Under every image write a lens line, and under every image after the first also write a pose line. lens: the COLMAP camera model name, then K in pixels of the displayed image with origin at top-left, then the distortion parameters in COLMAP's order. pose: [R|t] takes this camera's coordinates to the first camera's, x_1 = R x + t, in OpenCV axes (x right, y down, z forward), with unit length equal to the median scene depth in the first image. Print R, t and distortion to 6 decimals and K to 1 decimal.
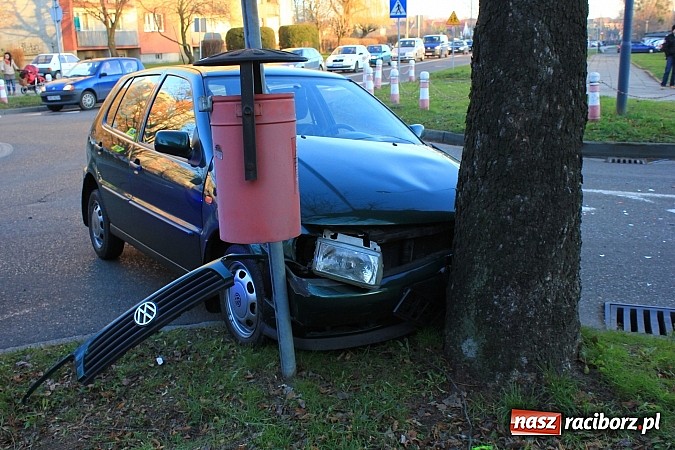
lens RADIAL K [[701.0, 0, 337.5], [0, 701.0, 225.0], [0, 0, 1]] dist [-0.124338, 0.135139]
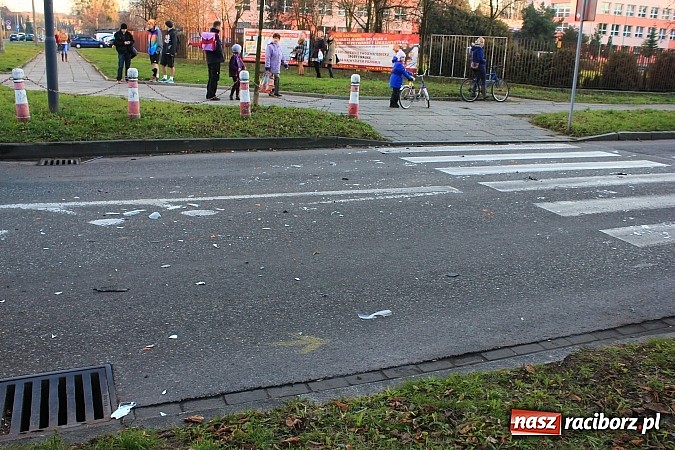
lens RADIAL K [[643.4, 0, 337.5], [0, 643.4, 225.0], [0, 0, 1]] dist [-0.150559, 0.158217]
pose [[0.723111, -0.136537, 0.677103, 0.305967], [0.115061, 0.990383, 0.076830, -0.092210], [-0.681081, 0.022352, 0.731866, 0.317538]]
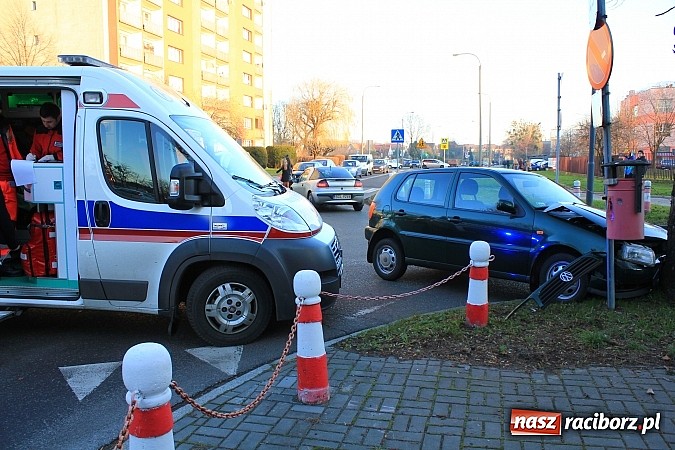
lens RADIAL K [[557.4, 0, 337.5], [0, 557.4, 225.0], [0, 0, 1]] dist [-0.166850, 0.144215]
pose [[0.995679, 0.009413, 0.092379, -1.004149], [0.003593, 0.990199, -0.139616, 0.176301], [-0.092788, 0.139345, 0.985887, -0.553152]]
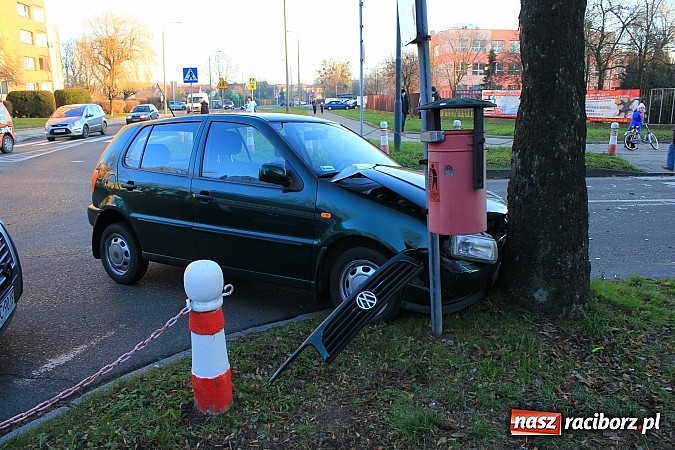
lens RADIAL K [[557.4, 0, 337.5], [0, 557.4, 225.0], [0, 0, 1]] dist [-0.166850, 0.144215]
pose [[0.912359, -0.076995, 0.402085, -0.636763], [0.092617, 0.995510, -0.019524, 0.003412], [-0.398776, 0.055052, 0.915394, 0.063186]]
